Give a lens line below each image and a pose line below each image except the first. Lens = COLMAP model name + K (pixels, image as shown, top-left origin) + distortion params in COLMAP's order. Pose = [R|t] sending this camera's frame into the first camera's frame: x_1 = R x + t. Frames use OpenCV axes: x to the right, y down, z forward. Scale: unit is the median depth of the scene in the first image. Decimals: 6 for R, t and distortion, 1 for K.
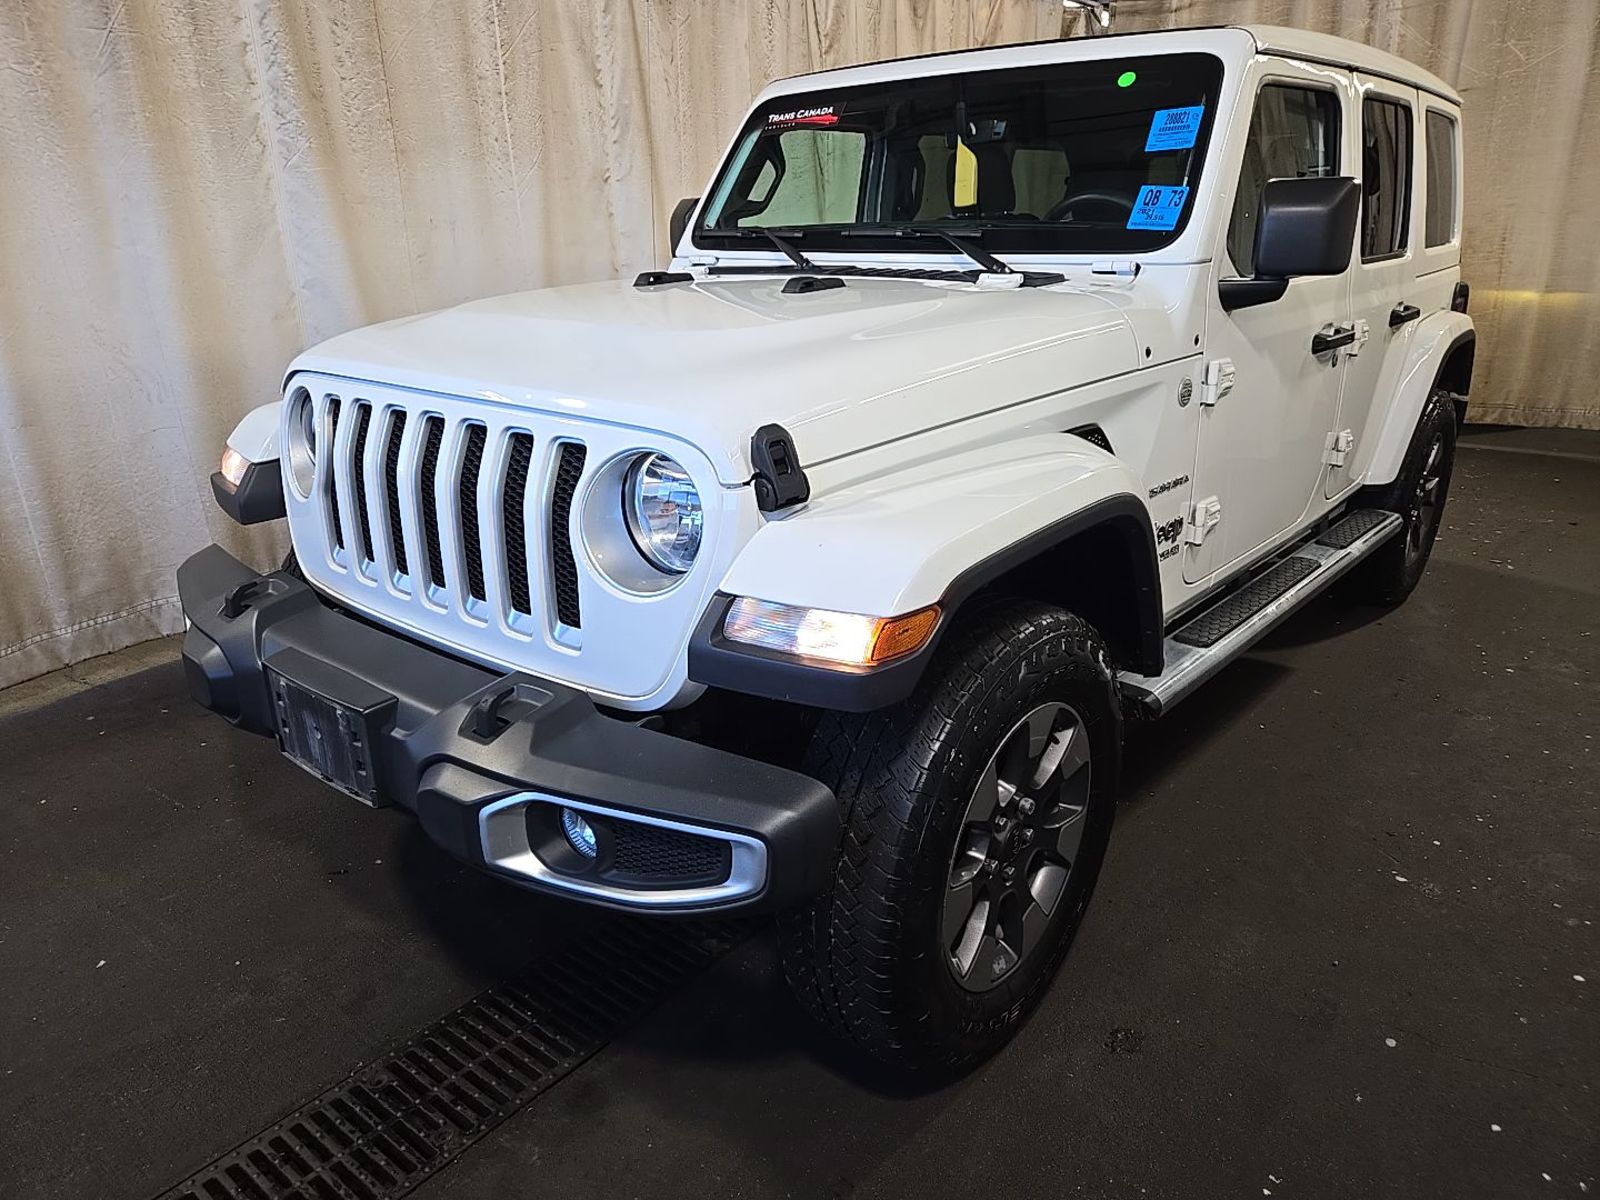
lens RADIAL K [[1131.2, 0, 791.9], [0, 1131.2, 607.9], [0, 0, 1]] dist [0.030346, -0.023510]
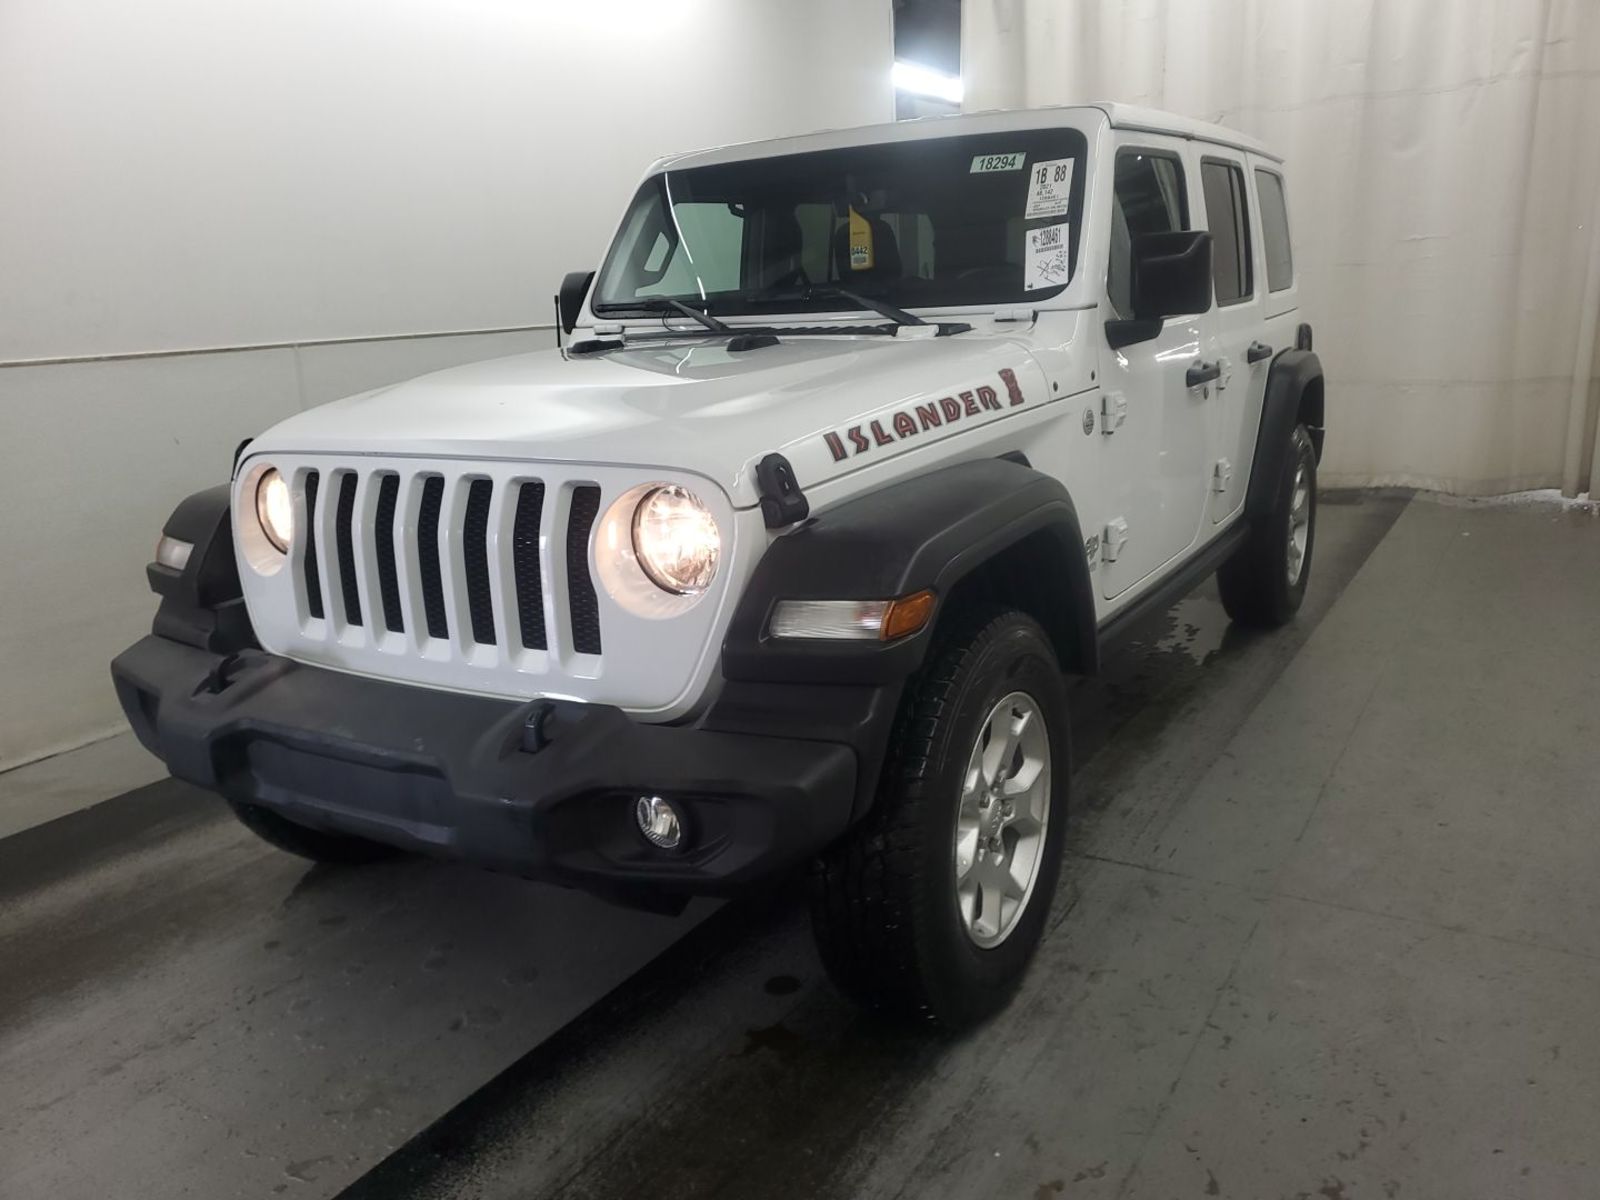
lens RADIAL K [[1235.9, 0, 801.8], [0, 1235.9, 583.2], [0, 0, 1]] dist [-0.001426, -0.003519]
pose [[0.989391, -0.072431, 0.125934, -0.086449], [0.083995, 0.992477, -0.089077, 0.046429], [-0.118535, 0.098709, 0.988031, -0.133617]]
